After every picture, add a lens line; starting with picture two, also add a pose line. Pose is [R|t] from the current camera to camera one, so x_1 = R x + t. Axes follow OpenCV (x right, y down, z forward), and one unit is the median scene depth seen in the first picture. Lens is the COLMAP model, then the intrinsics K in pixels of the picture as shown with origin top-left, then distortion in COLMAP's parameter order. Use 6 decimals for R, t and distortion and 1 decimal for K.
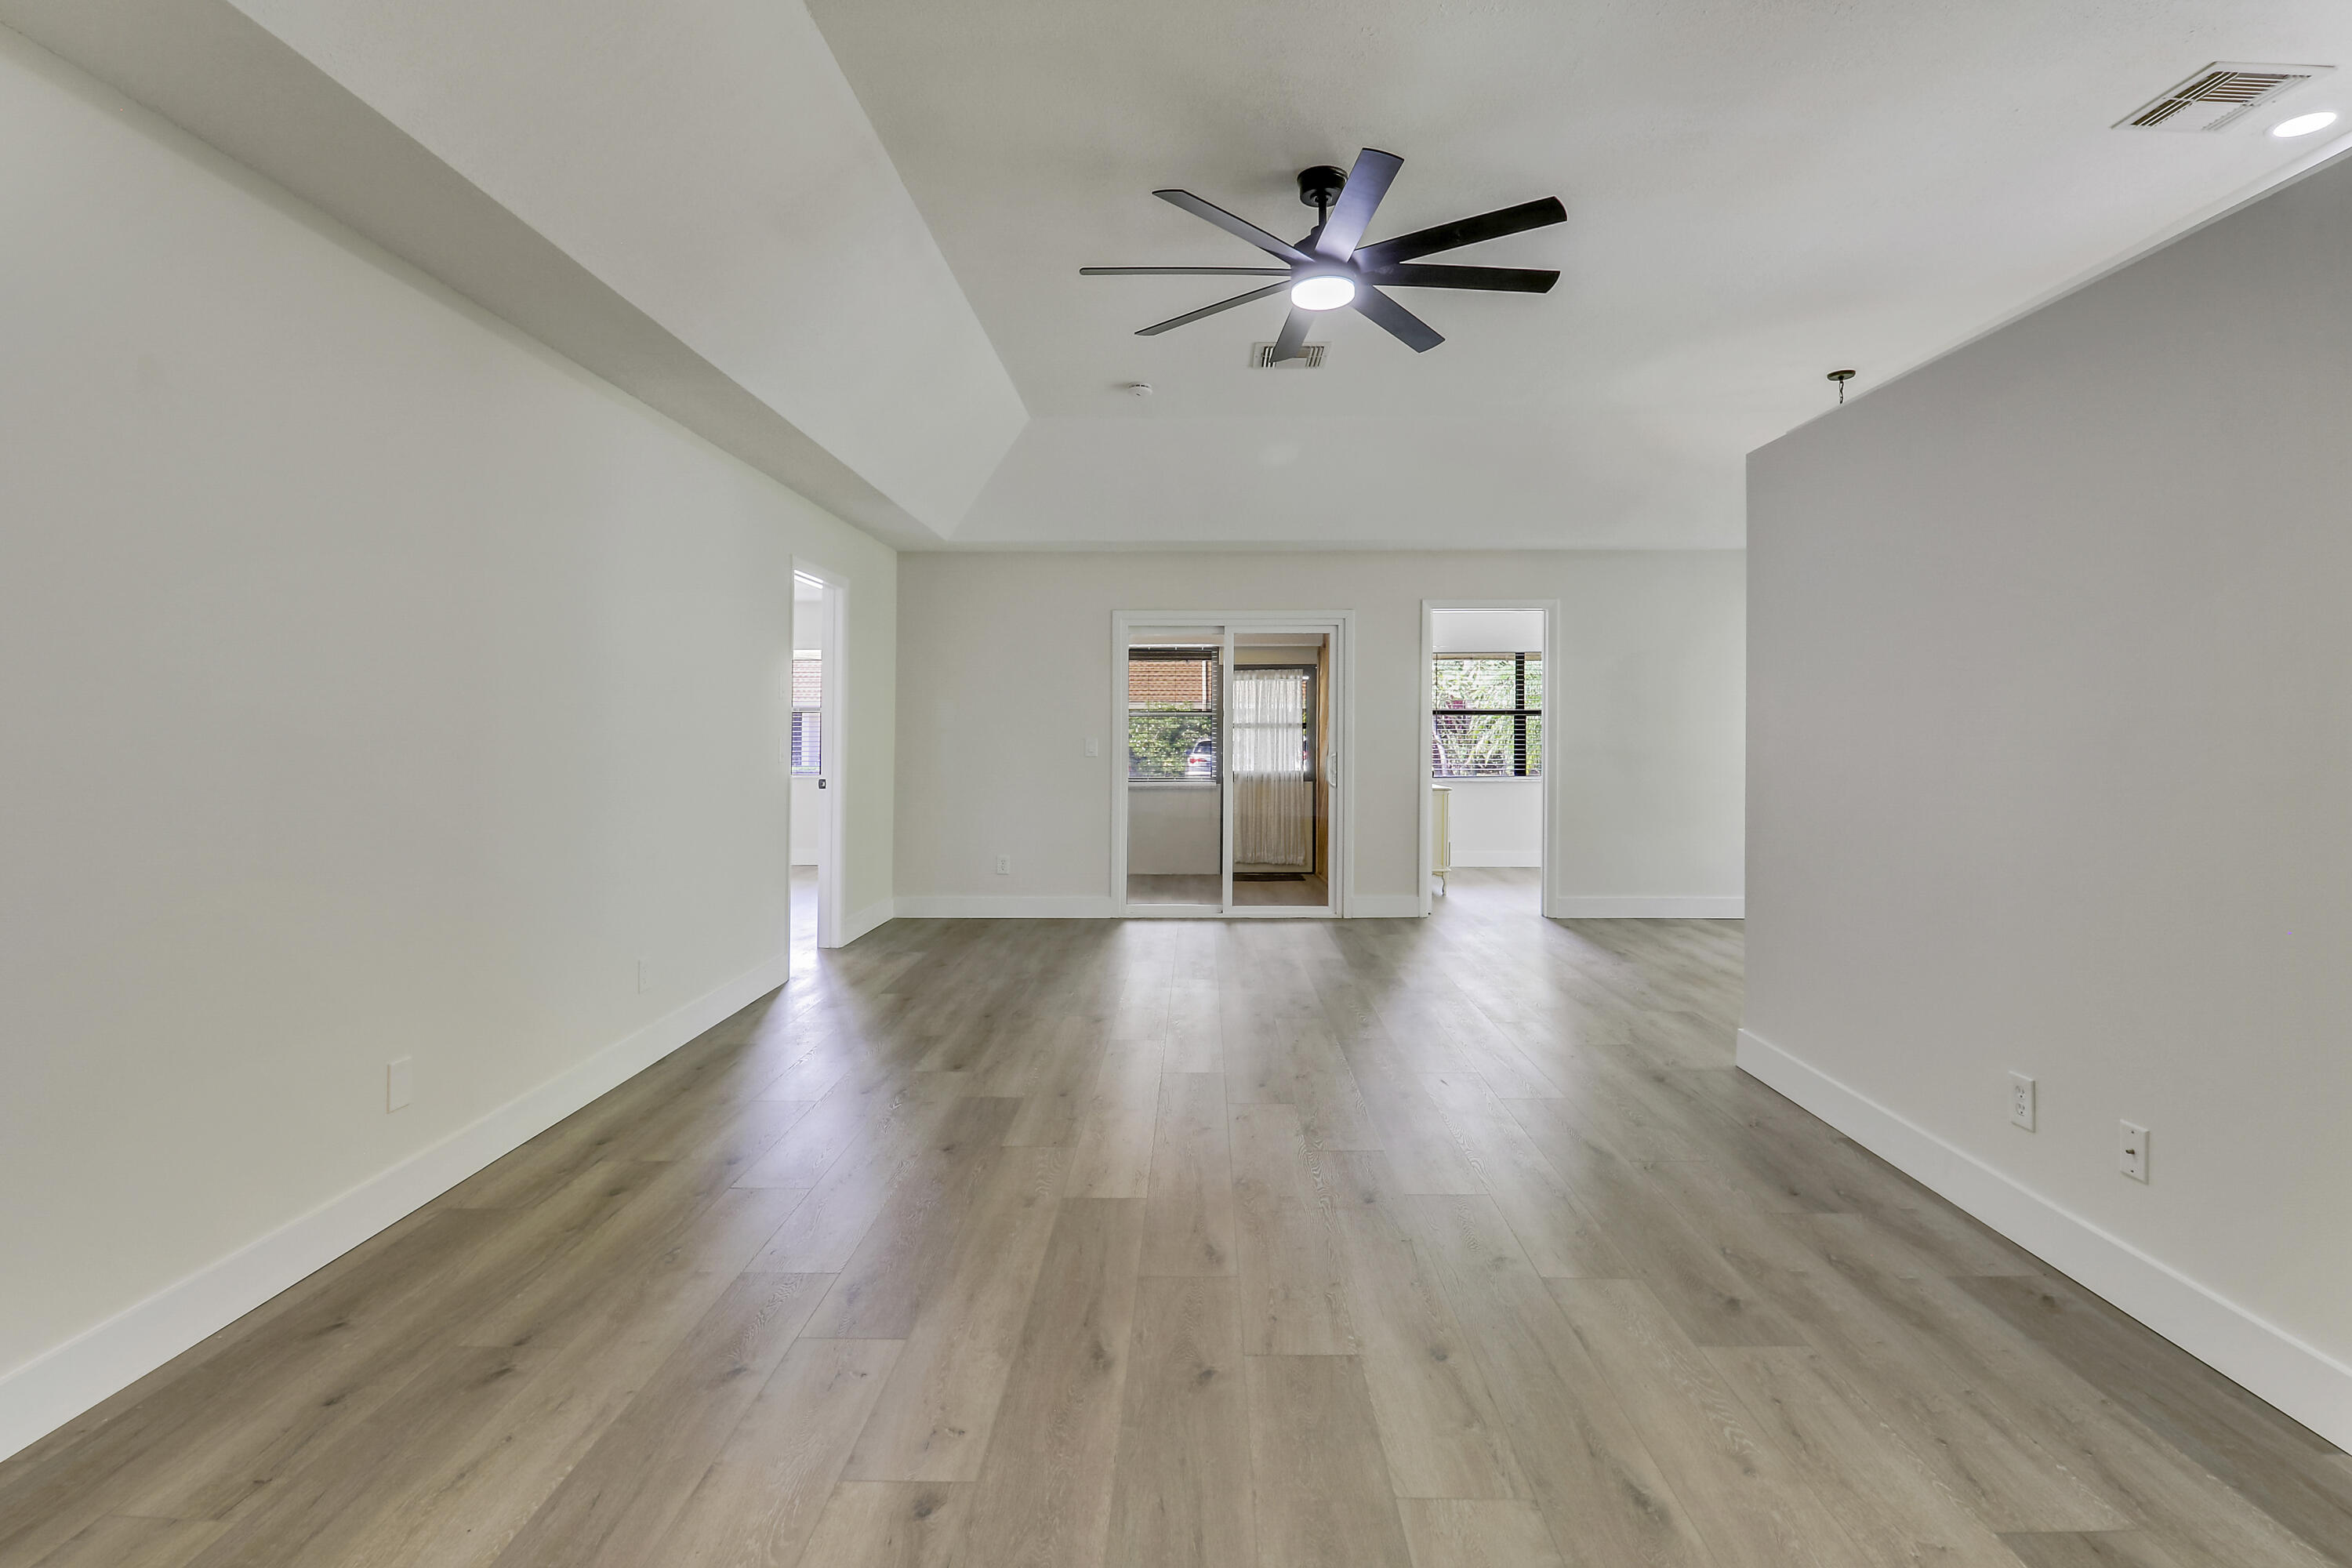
lens RADIAL K [[1113.1, 0, 1178.2], [0, 1113.1, 735.8], [0, 0, 1]] dist [0.002391, 0.000294]
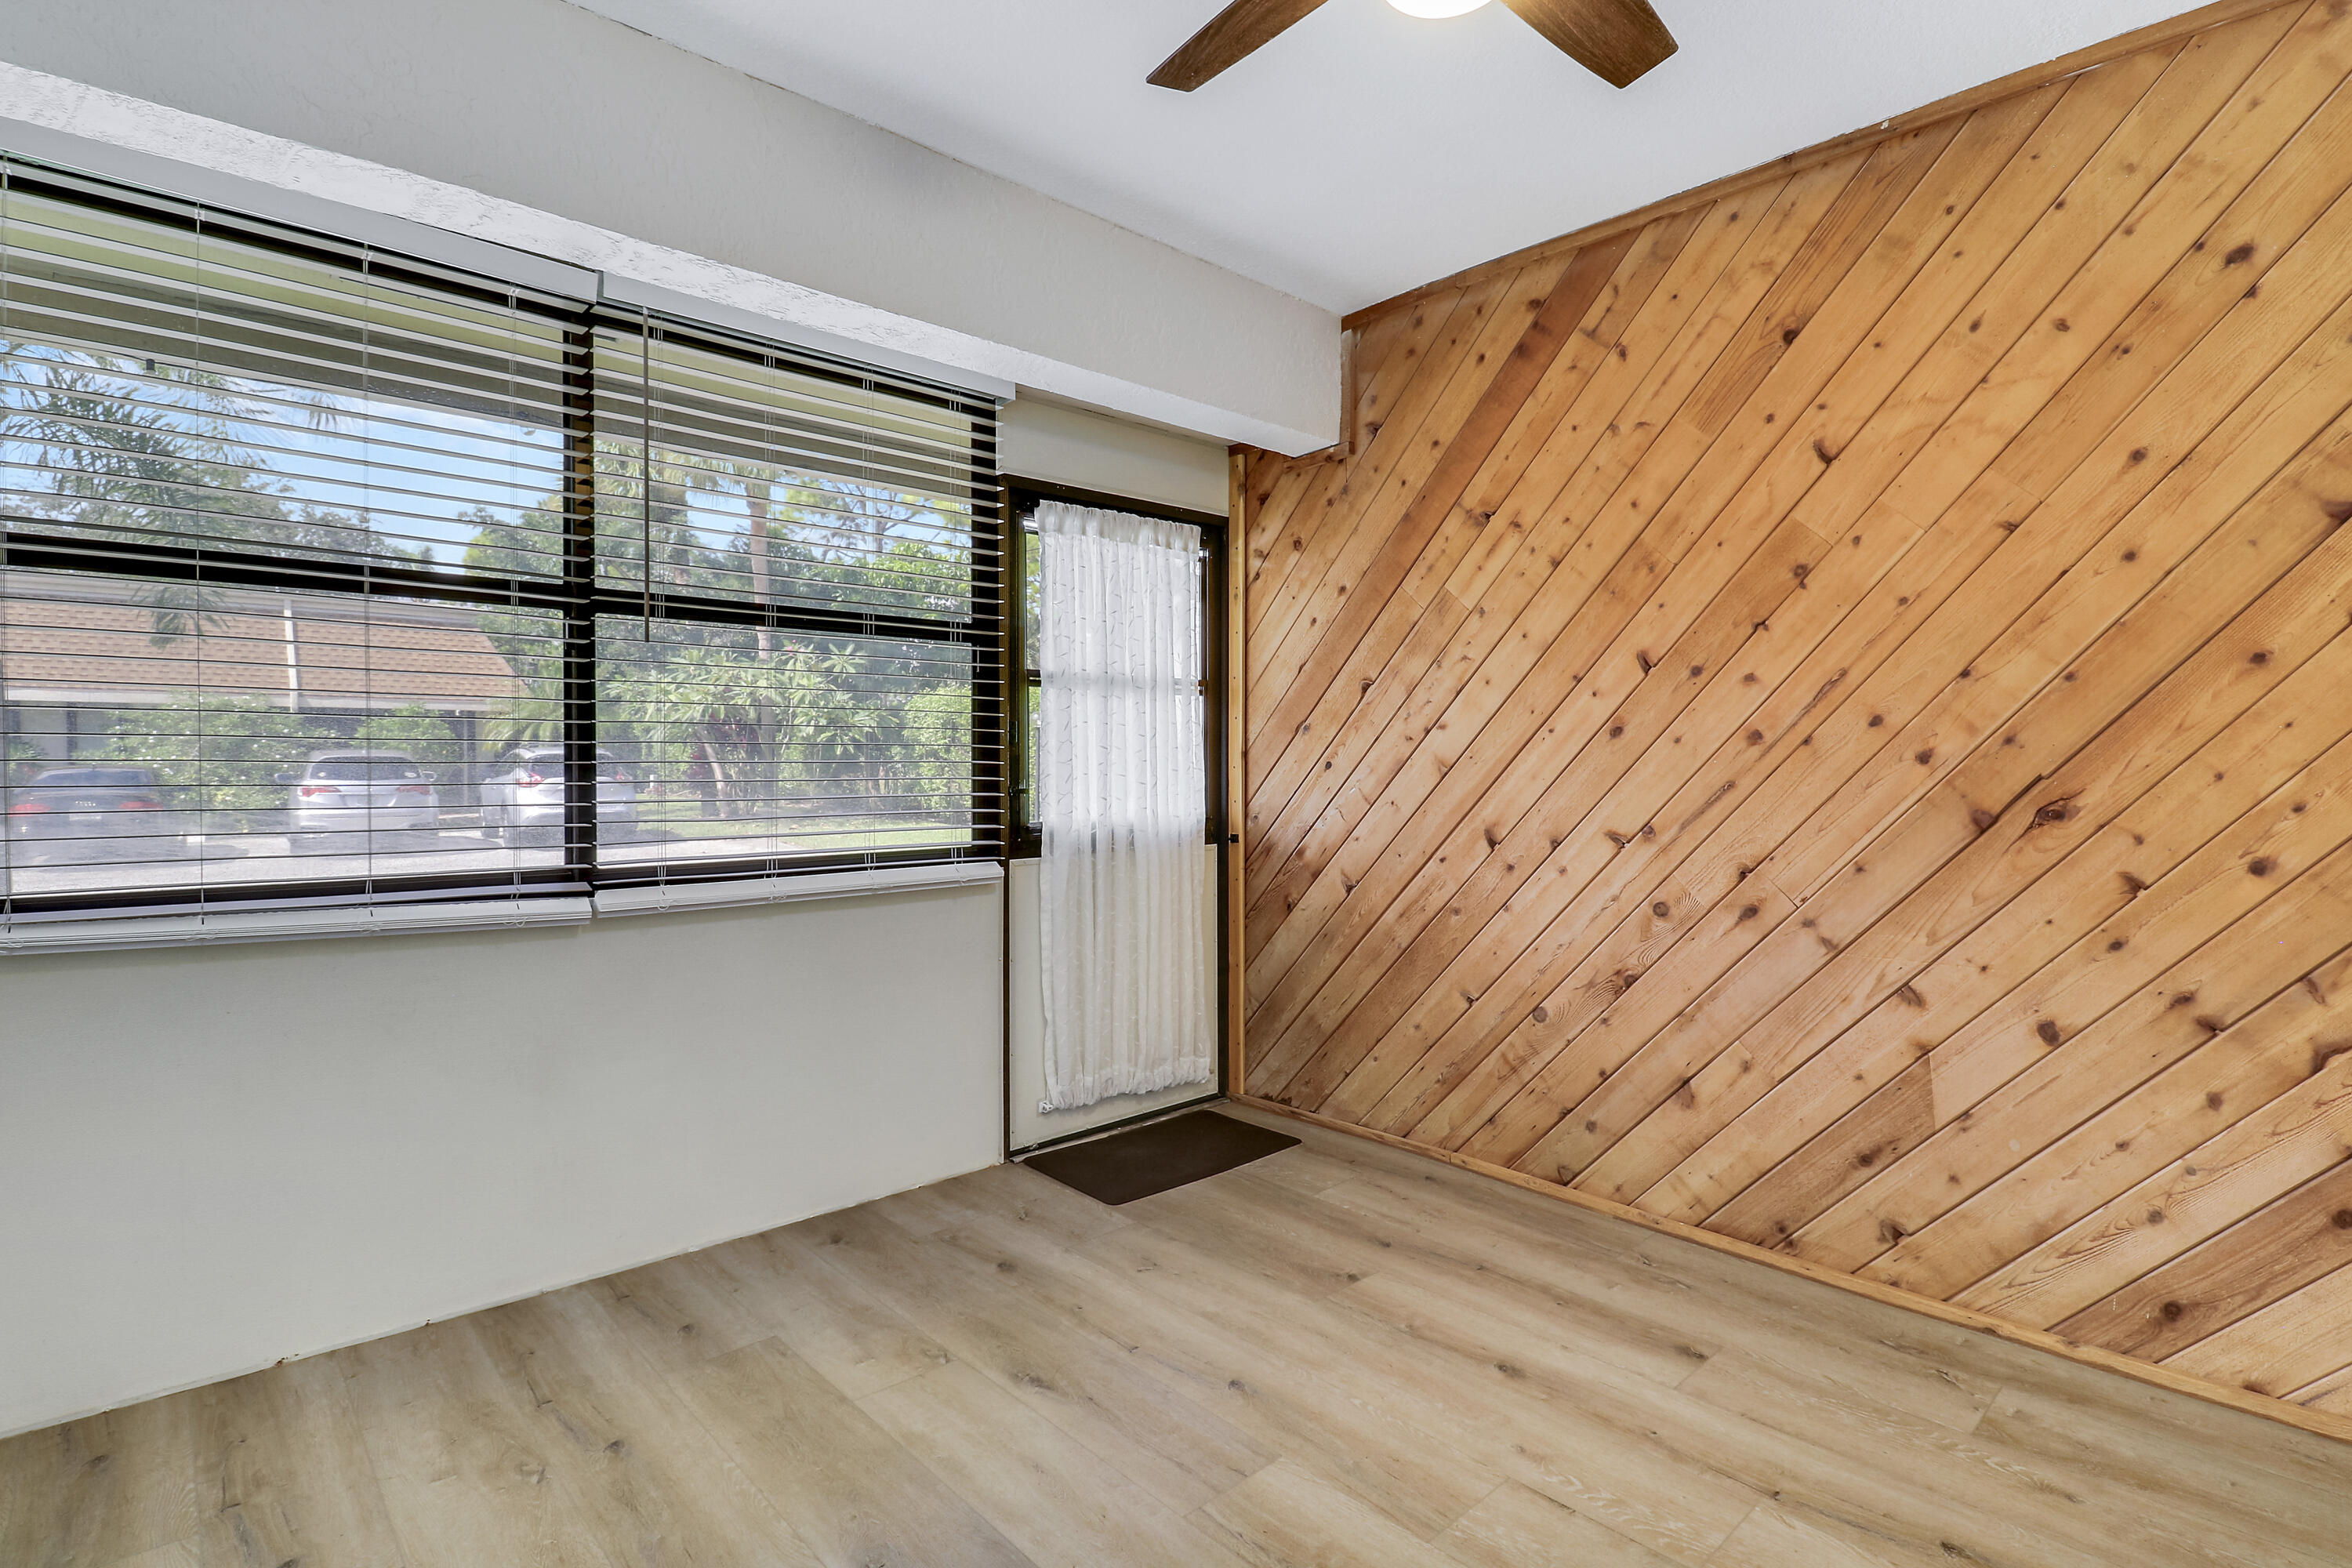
lens RADIAL K [[1113.1, 0, 1178.2], [0, 1113.1, 735.8], [0, 0, 1]] dist [0.002391, 0.000294]
pose [[0.735064, -0.003403, 0.677990, -0.131106], [0.010700, 0.999921, -0.006582, 0.008916], [-0.677914, 0.012093, 0.735042, 0.748078]]
